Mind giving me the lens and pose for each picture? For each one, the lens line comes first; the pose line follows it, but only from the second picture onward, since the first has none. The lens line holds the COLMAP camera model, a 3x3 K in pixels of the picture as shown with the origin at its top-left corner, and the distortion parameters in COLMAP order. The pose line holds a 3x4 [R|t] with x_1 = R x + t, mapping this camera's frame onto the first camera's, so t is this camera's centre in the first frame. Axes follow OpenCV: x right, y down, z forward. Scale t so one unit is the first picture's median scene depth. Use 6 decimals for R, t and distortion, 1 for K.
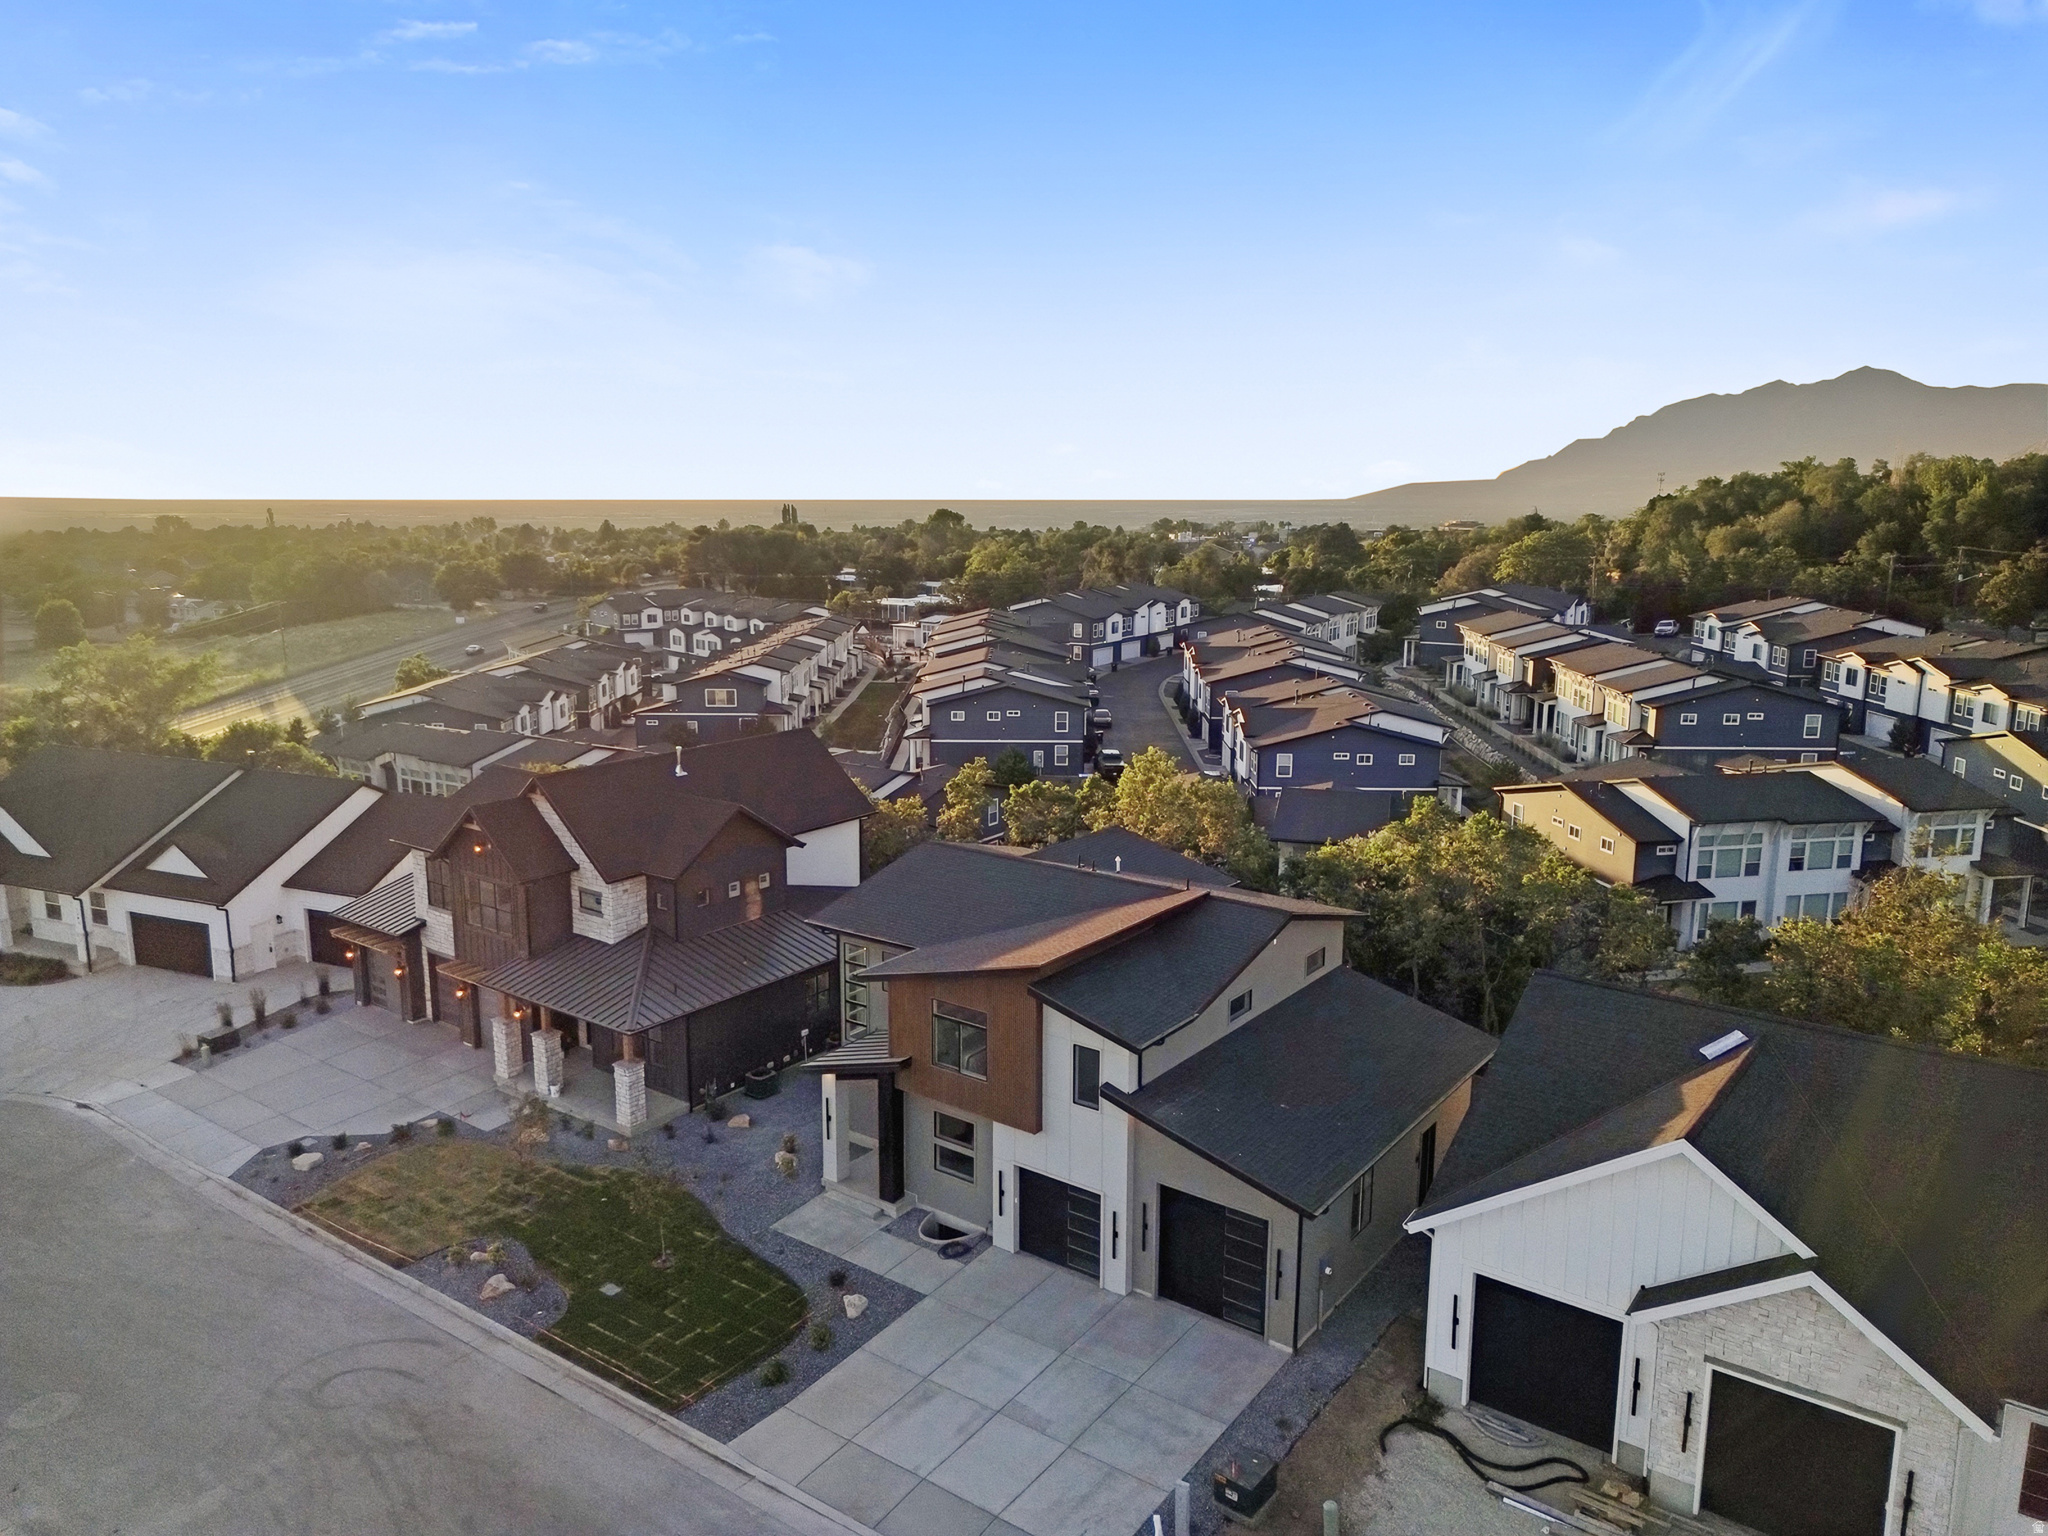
lens RADIAL K [[1443.0, 0, 1024.0], [0, 1443.0, 768.0], [0, 0, 1]] dist [0.059954, -0.052155]
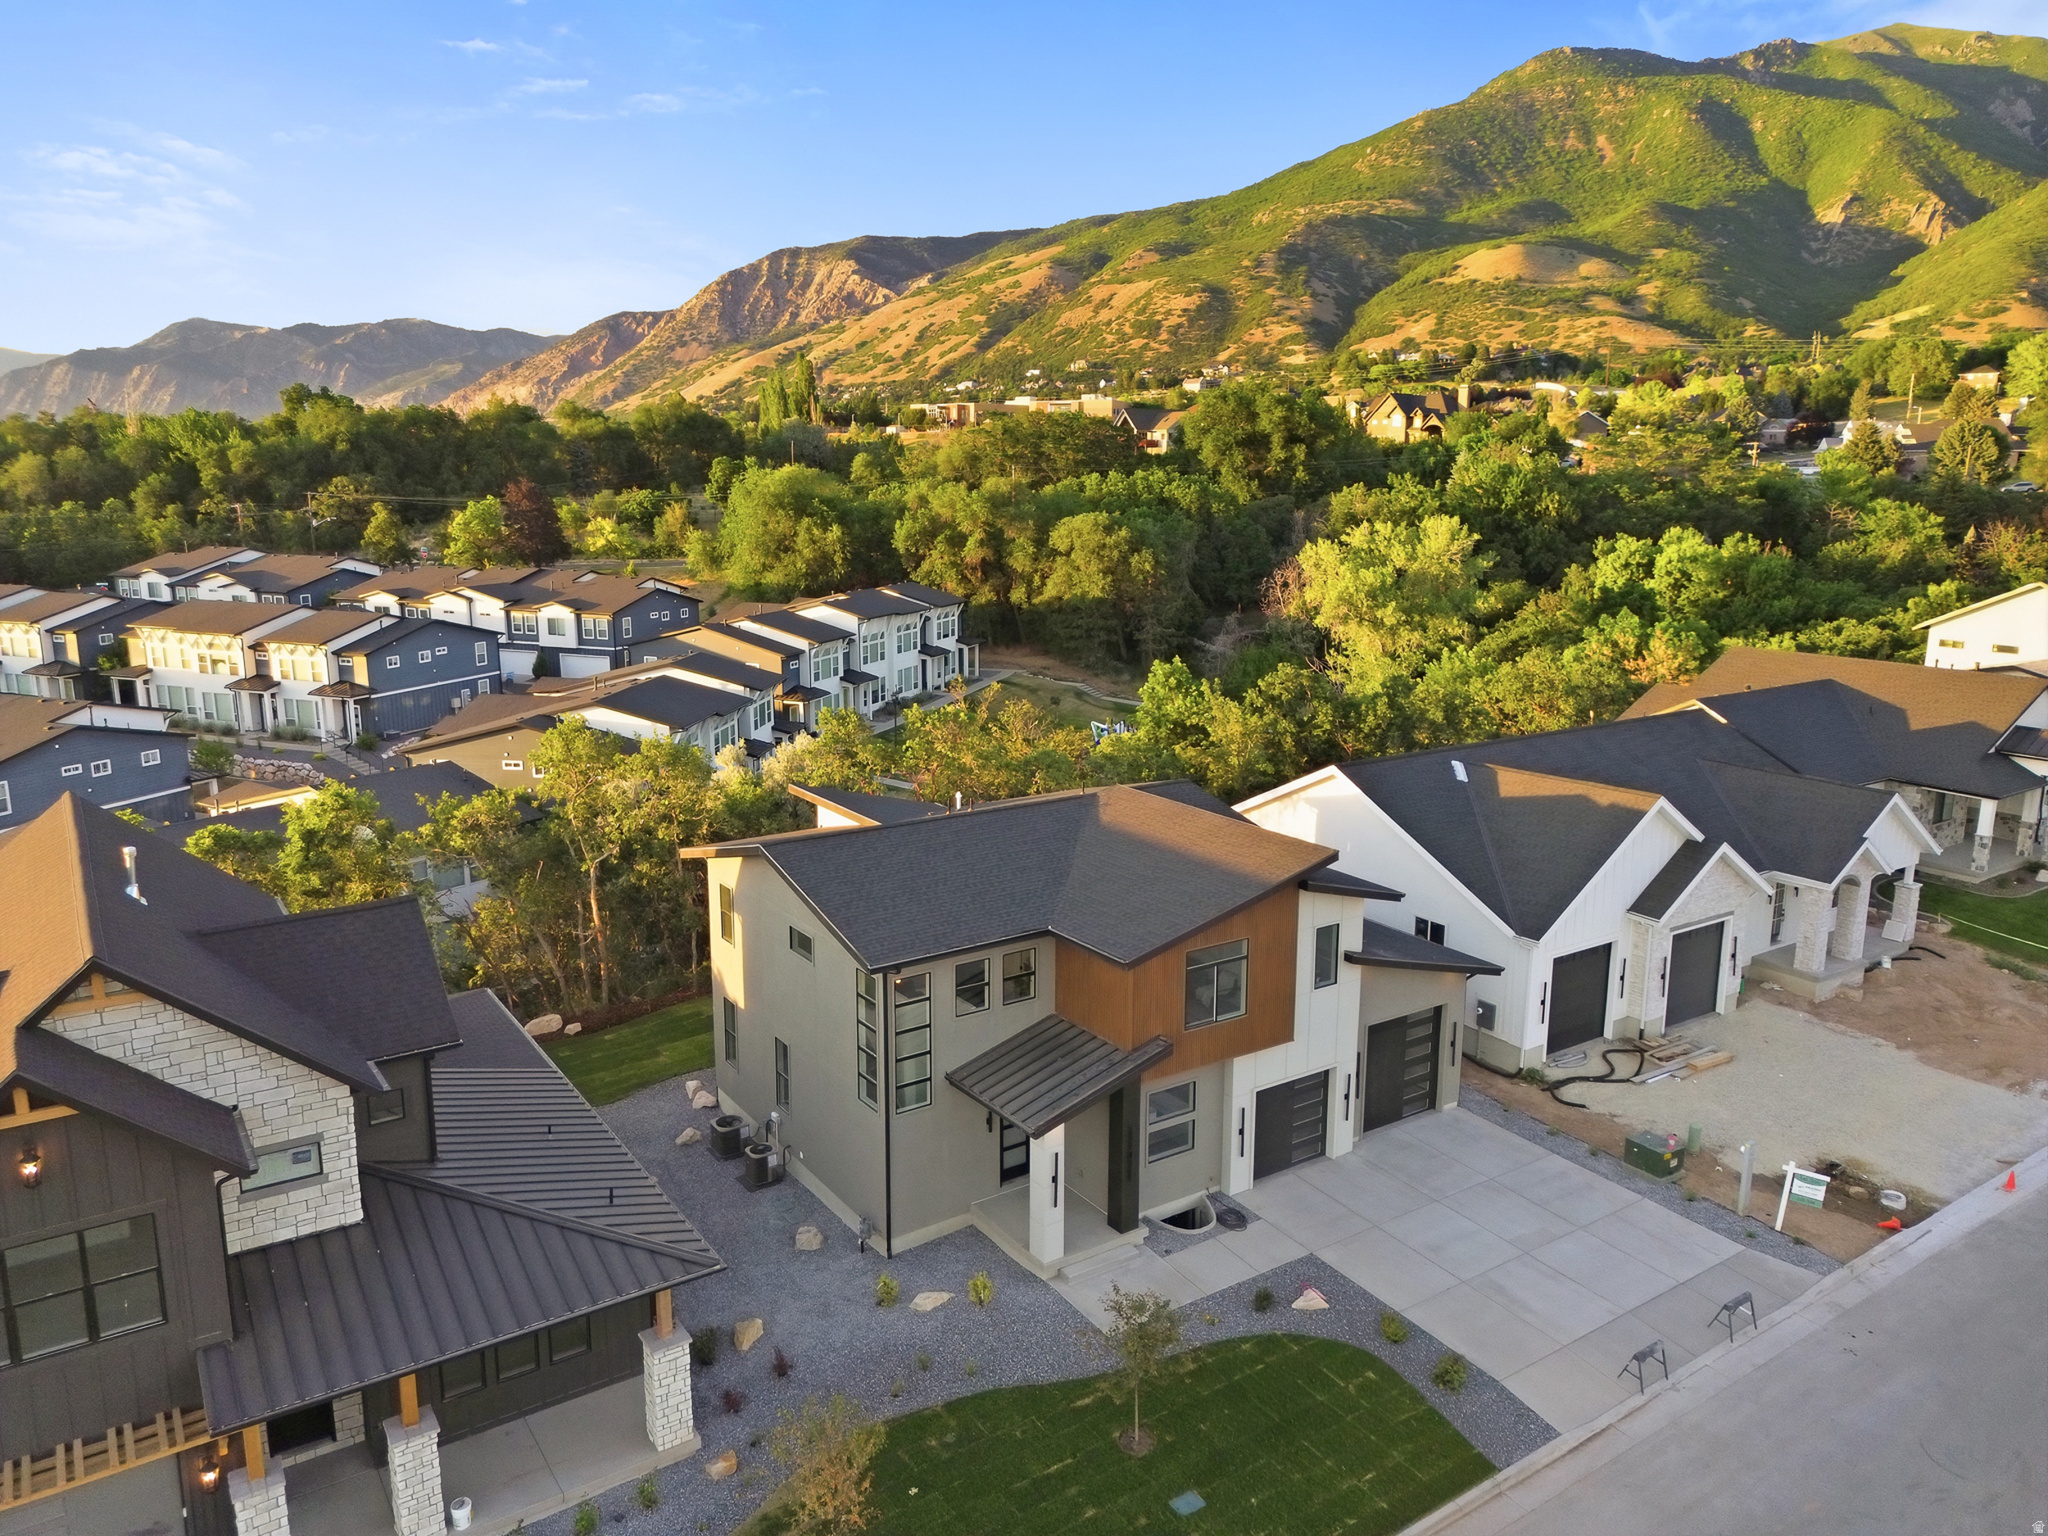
lens RADIAL K [[1430.9, 0, 1026.9], [0, 1430.9, 777.6], [0, 0, 1]] dist [0.074230, -0.075219]
pose [[0.332652, -0.204279, 0.920659, -0.699554], [0.178045, 0.972304, 0.151407, -0.068707], [-0.926090, 0.113553, 0.359810, 0.642155]]
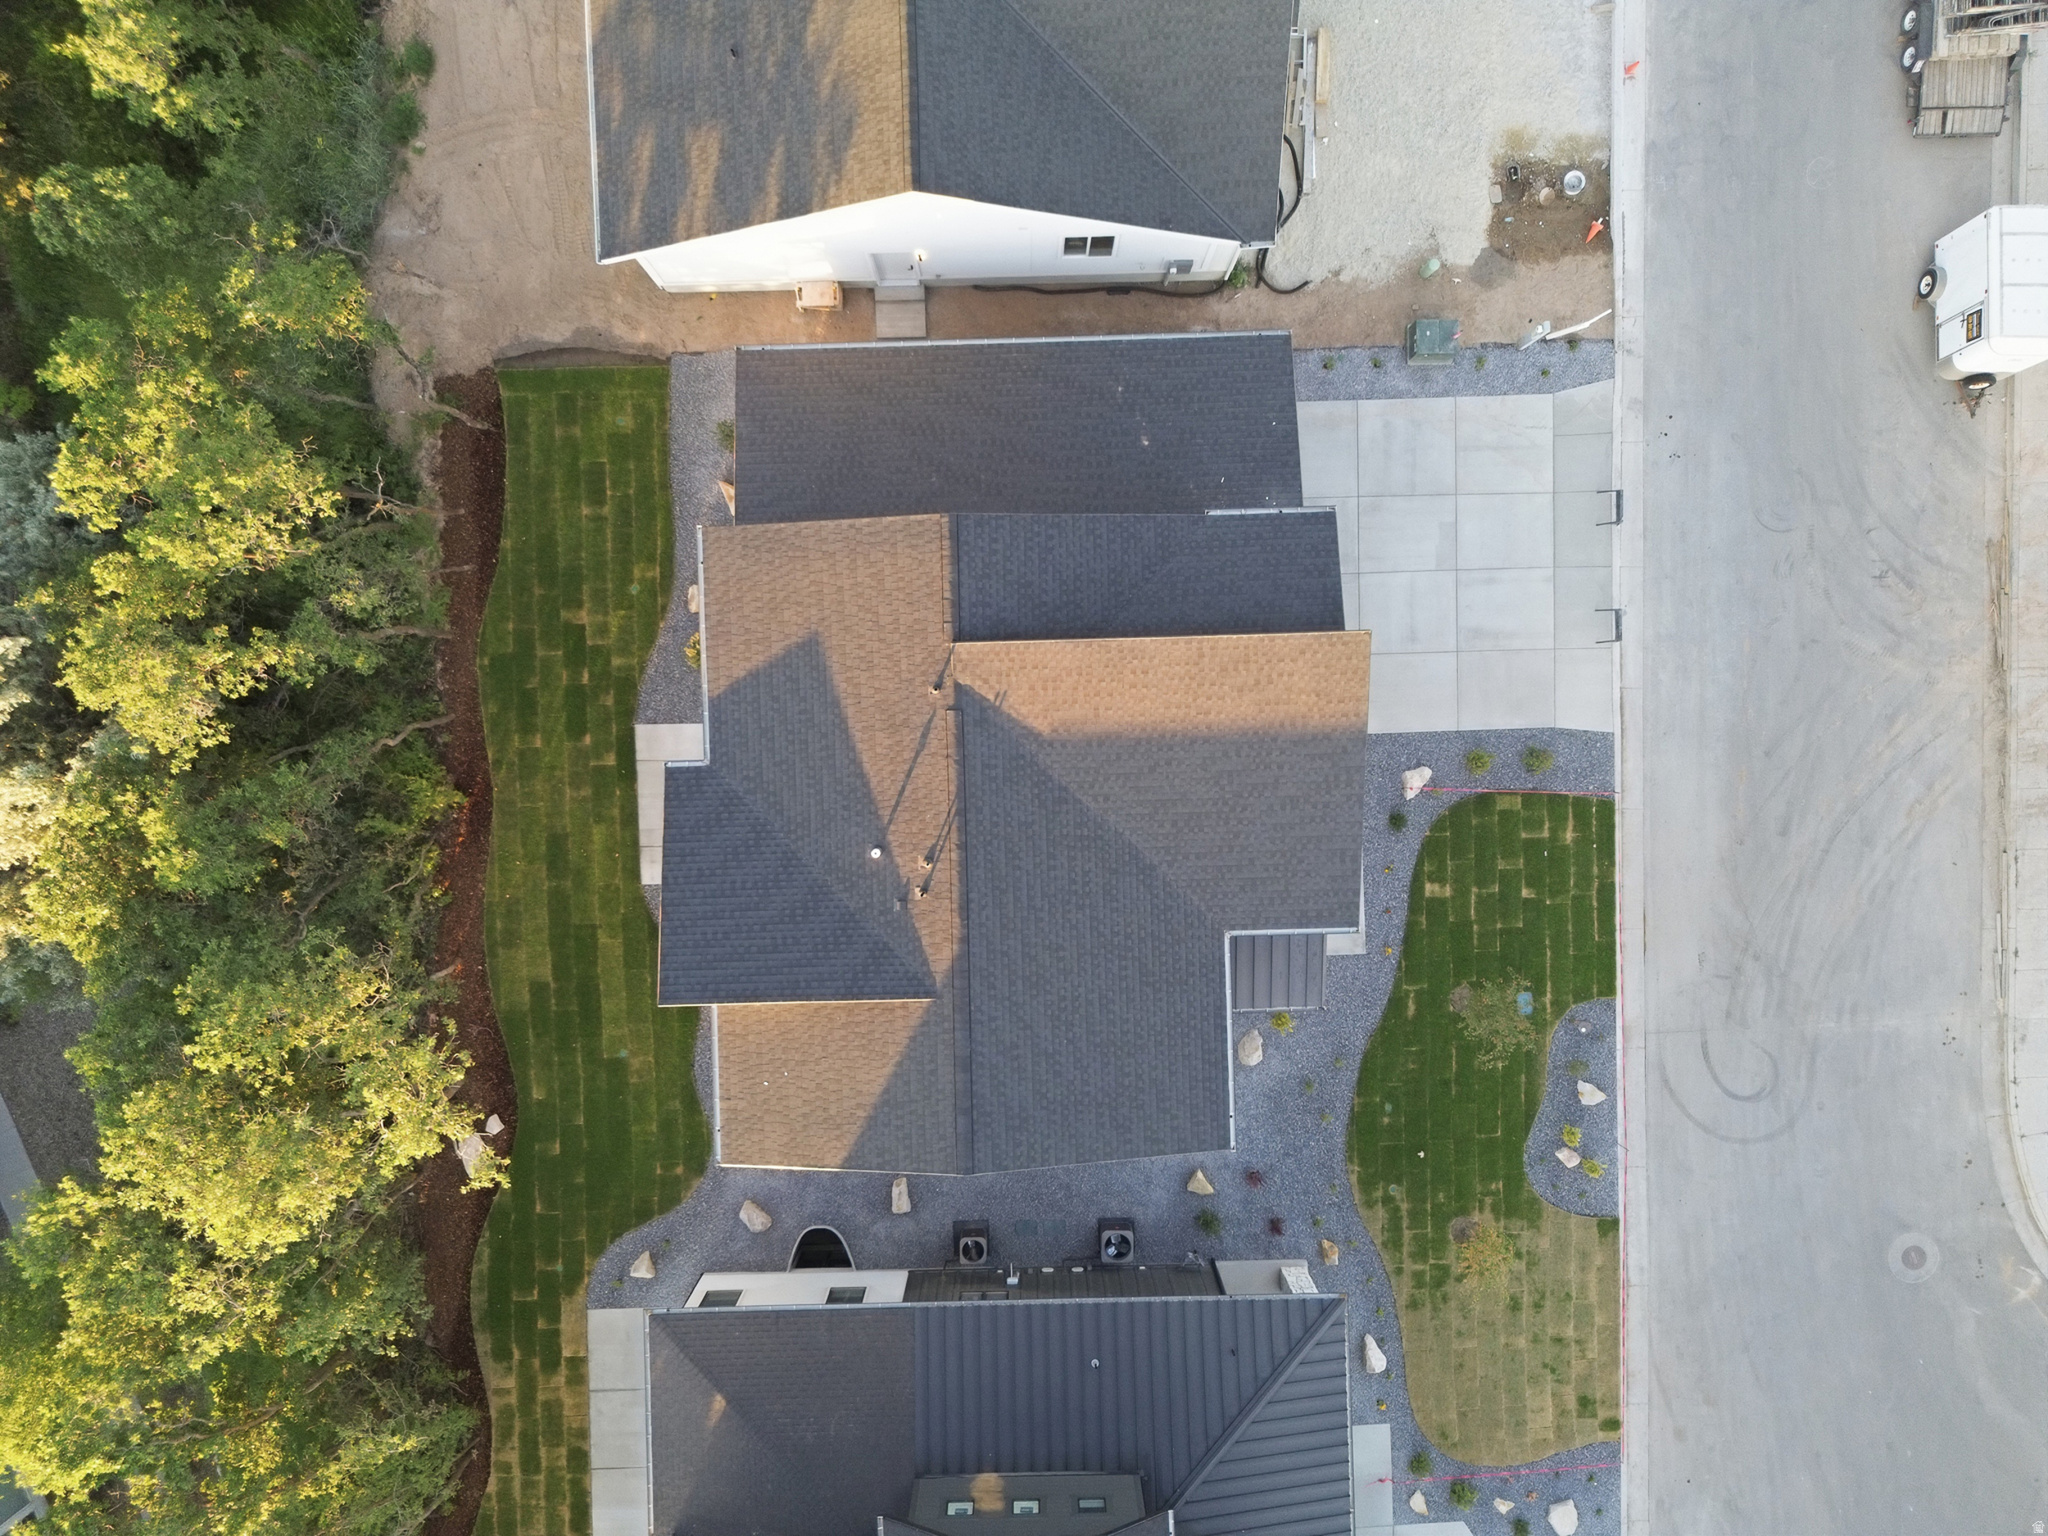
lens RADIAL K [[1443.0, 0, 1024.0], [0, 1443.0, 768.0], [0, 0, 1]] dist [0.059954, -0.052155]
pose [[-0.614141, -0.788888, -0.022064, 0.066861], [0.147543, -0.142236, 0.978775, -0.540501], [-0.775282, 0.597850, 0.203747, 0.785748]]
